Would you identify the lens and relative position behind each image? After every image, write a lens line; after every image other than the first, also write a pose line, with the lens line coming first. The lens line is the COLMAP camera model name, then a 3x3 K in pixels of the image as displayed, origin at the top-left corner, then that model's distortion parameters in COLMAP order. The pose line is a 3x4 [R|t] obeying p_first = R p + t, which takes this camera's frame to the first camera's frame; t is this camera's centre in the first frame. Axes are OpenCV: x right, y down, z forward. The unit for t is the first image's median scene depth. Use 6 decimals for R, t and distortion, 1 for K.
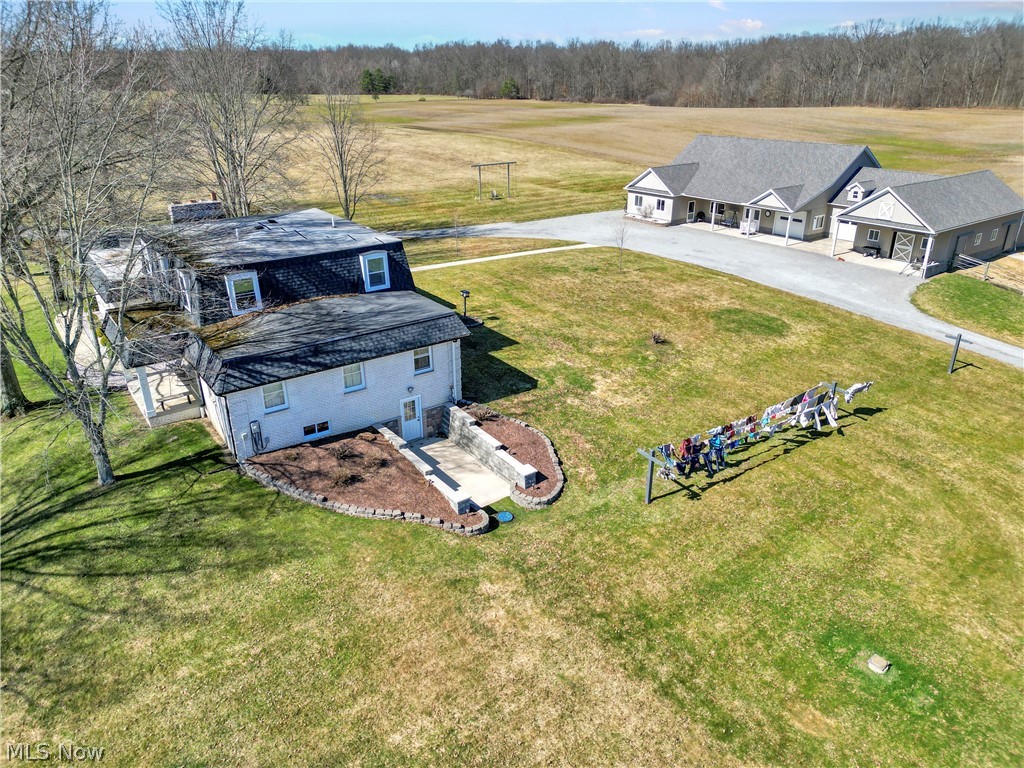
lens RADIAL K [[704.2, 0, 516.3], [0, 704.2, 388.7], [0, 0, 1]] dist [0.098821, -0.101965]
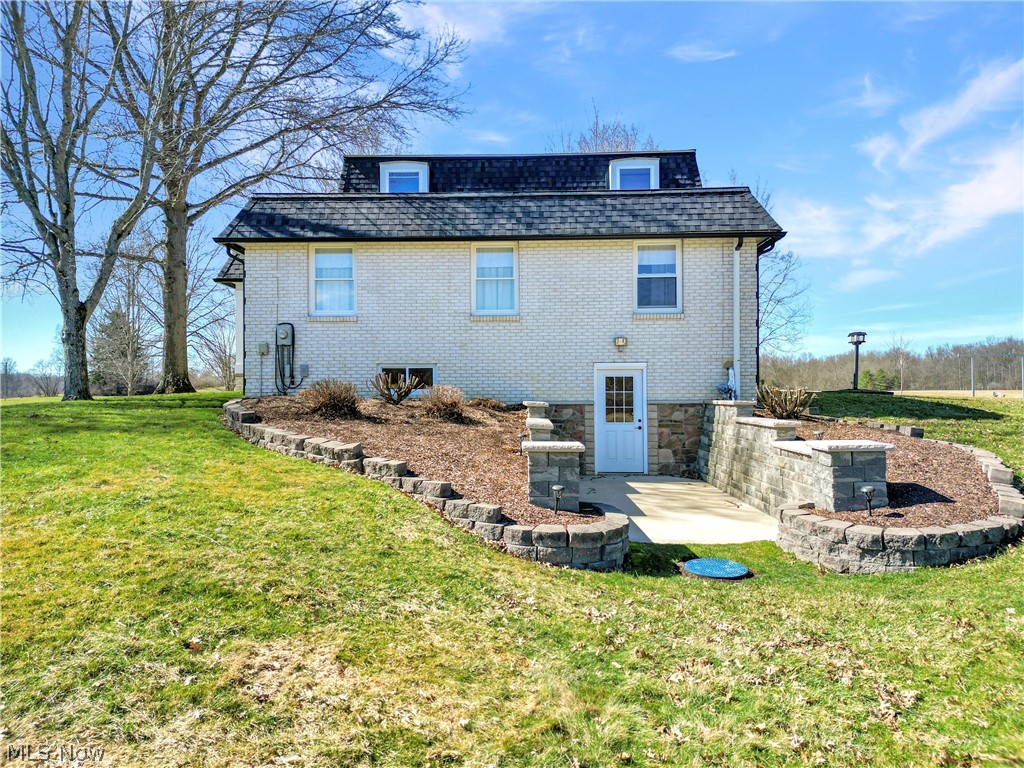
lens RADIAL K [[704.2, 0, 516.3], [0, 704.2, 388.7], [0, 0, 1]] dist [0.098821, -0.101965]
pose [[0.793783, -0.006891, -0.608161, 0.067934], [-0.243575, 0.912642, -0.328260, 0.184724], [0.557296, 0.408701, 0.722762, 0.627175]]
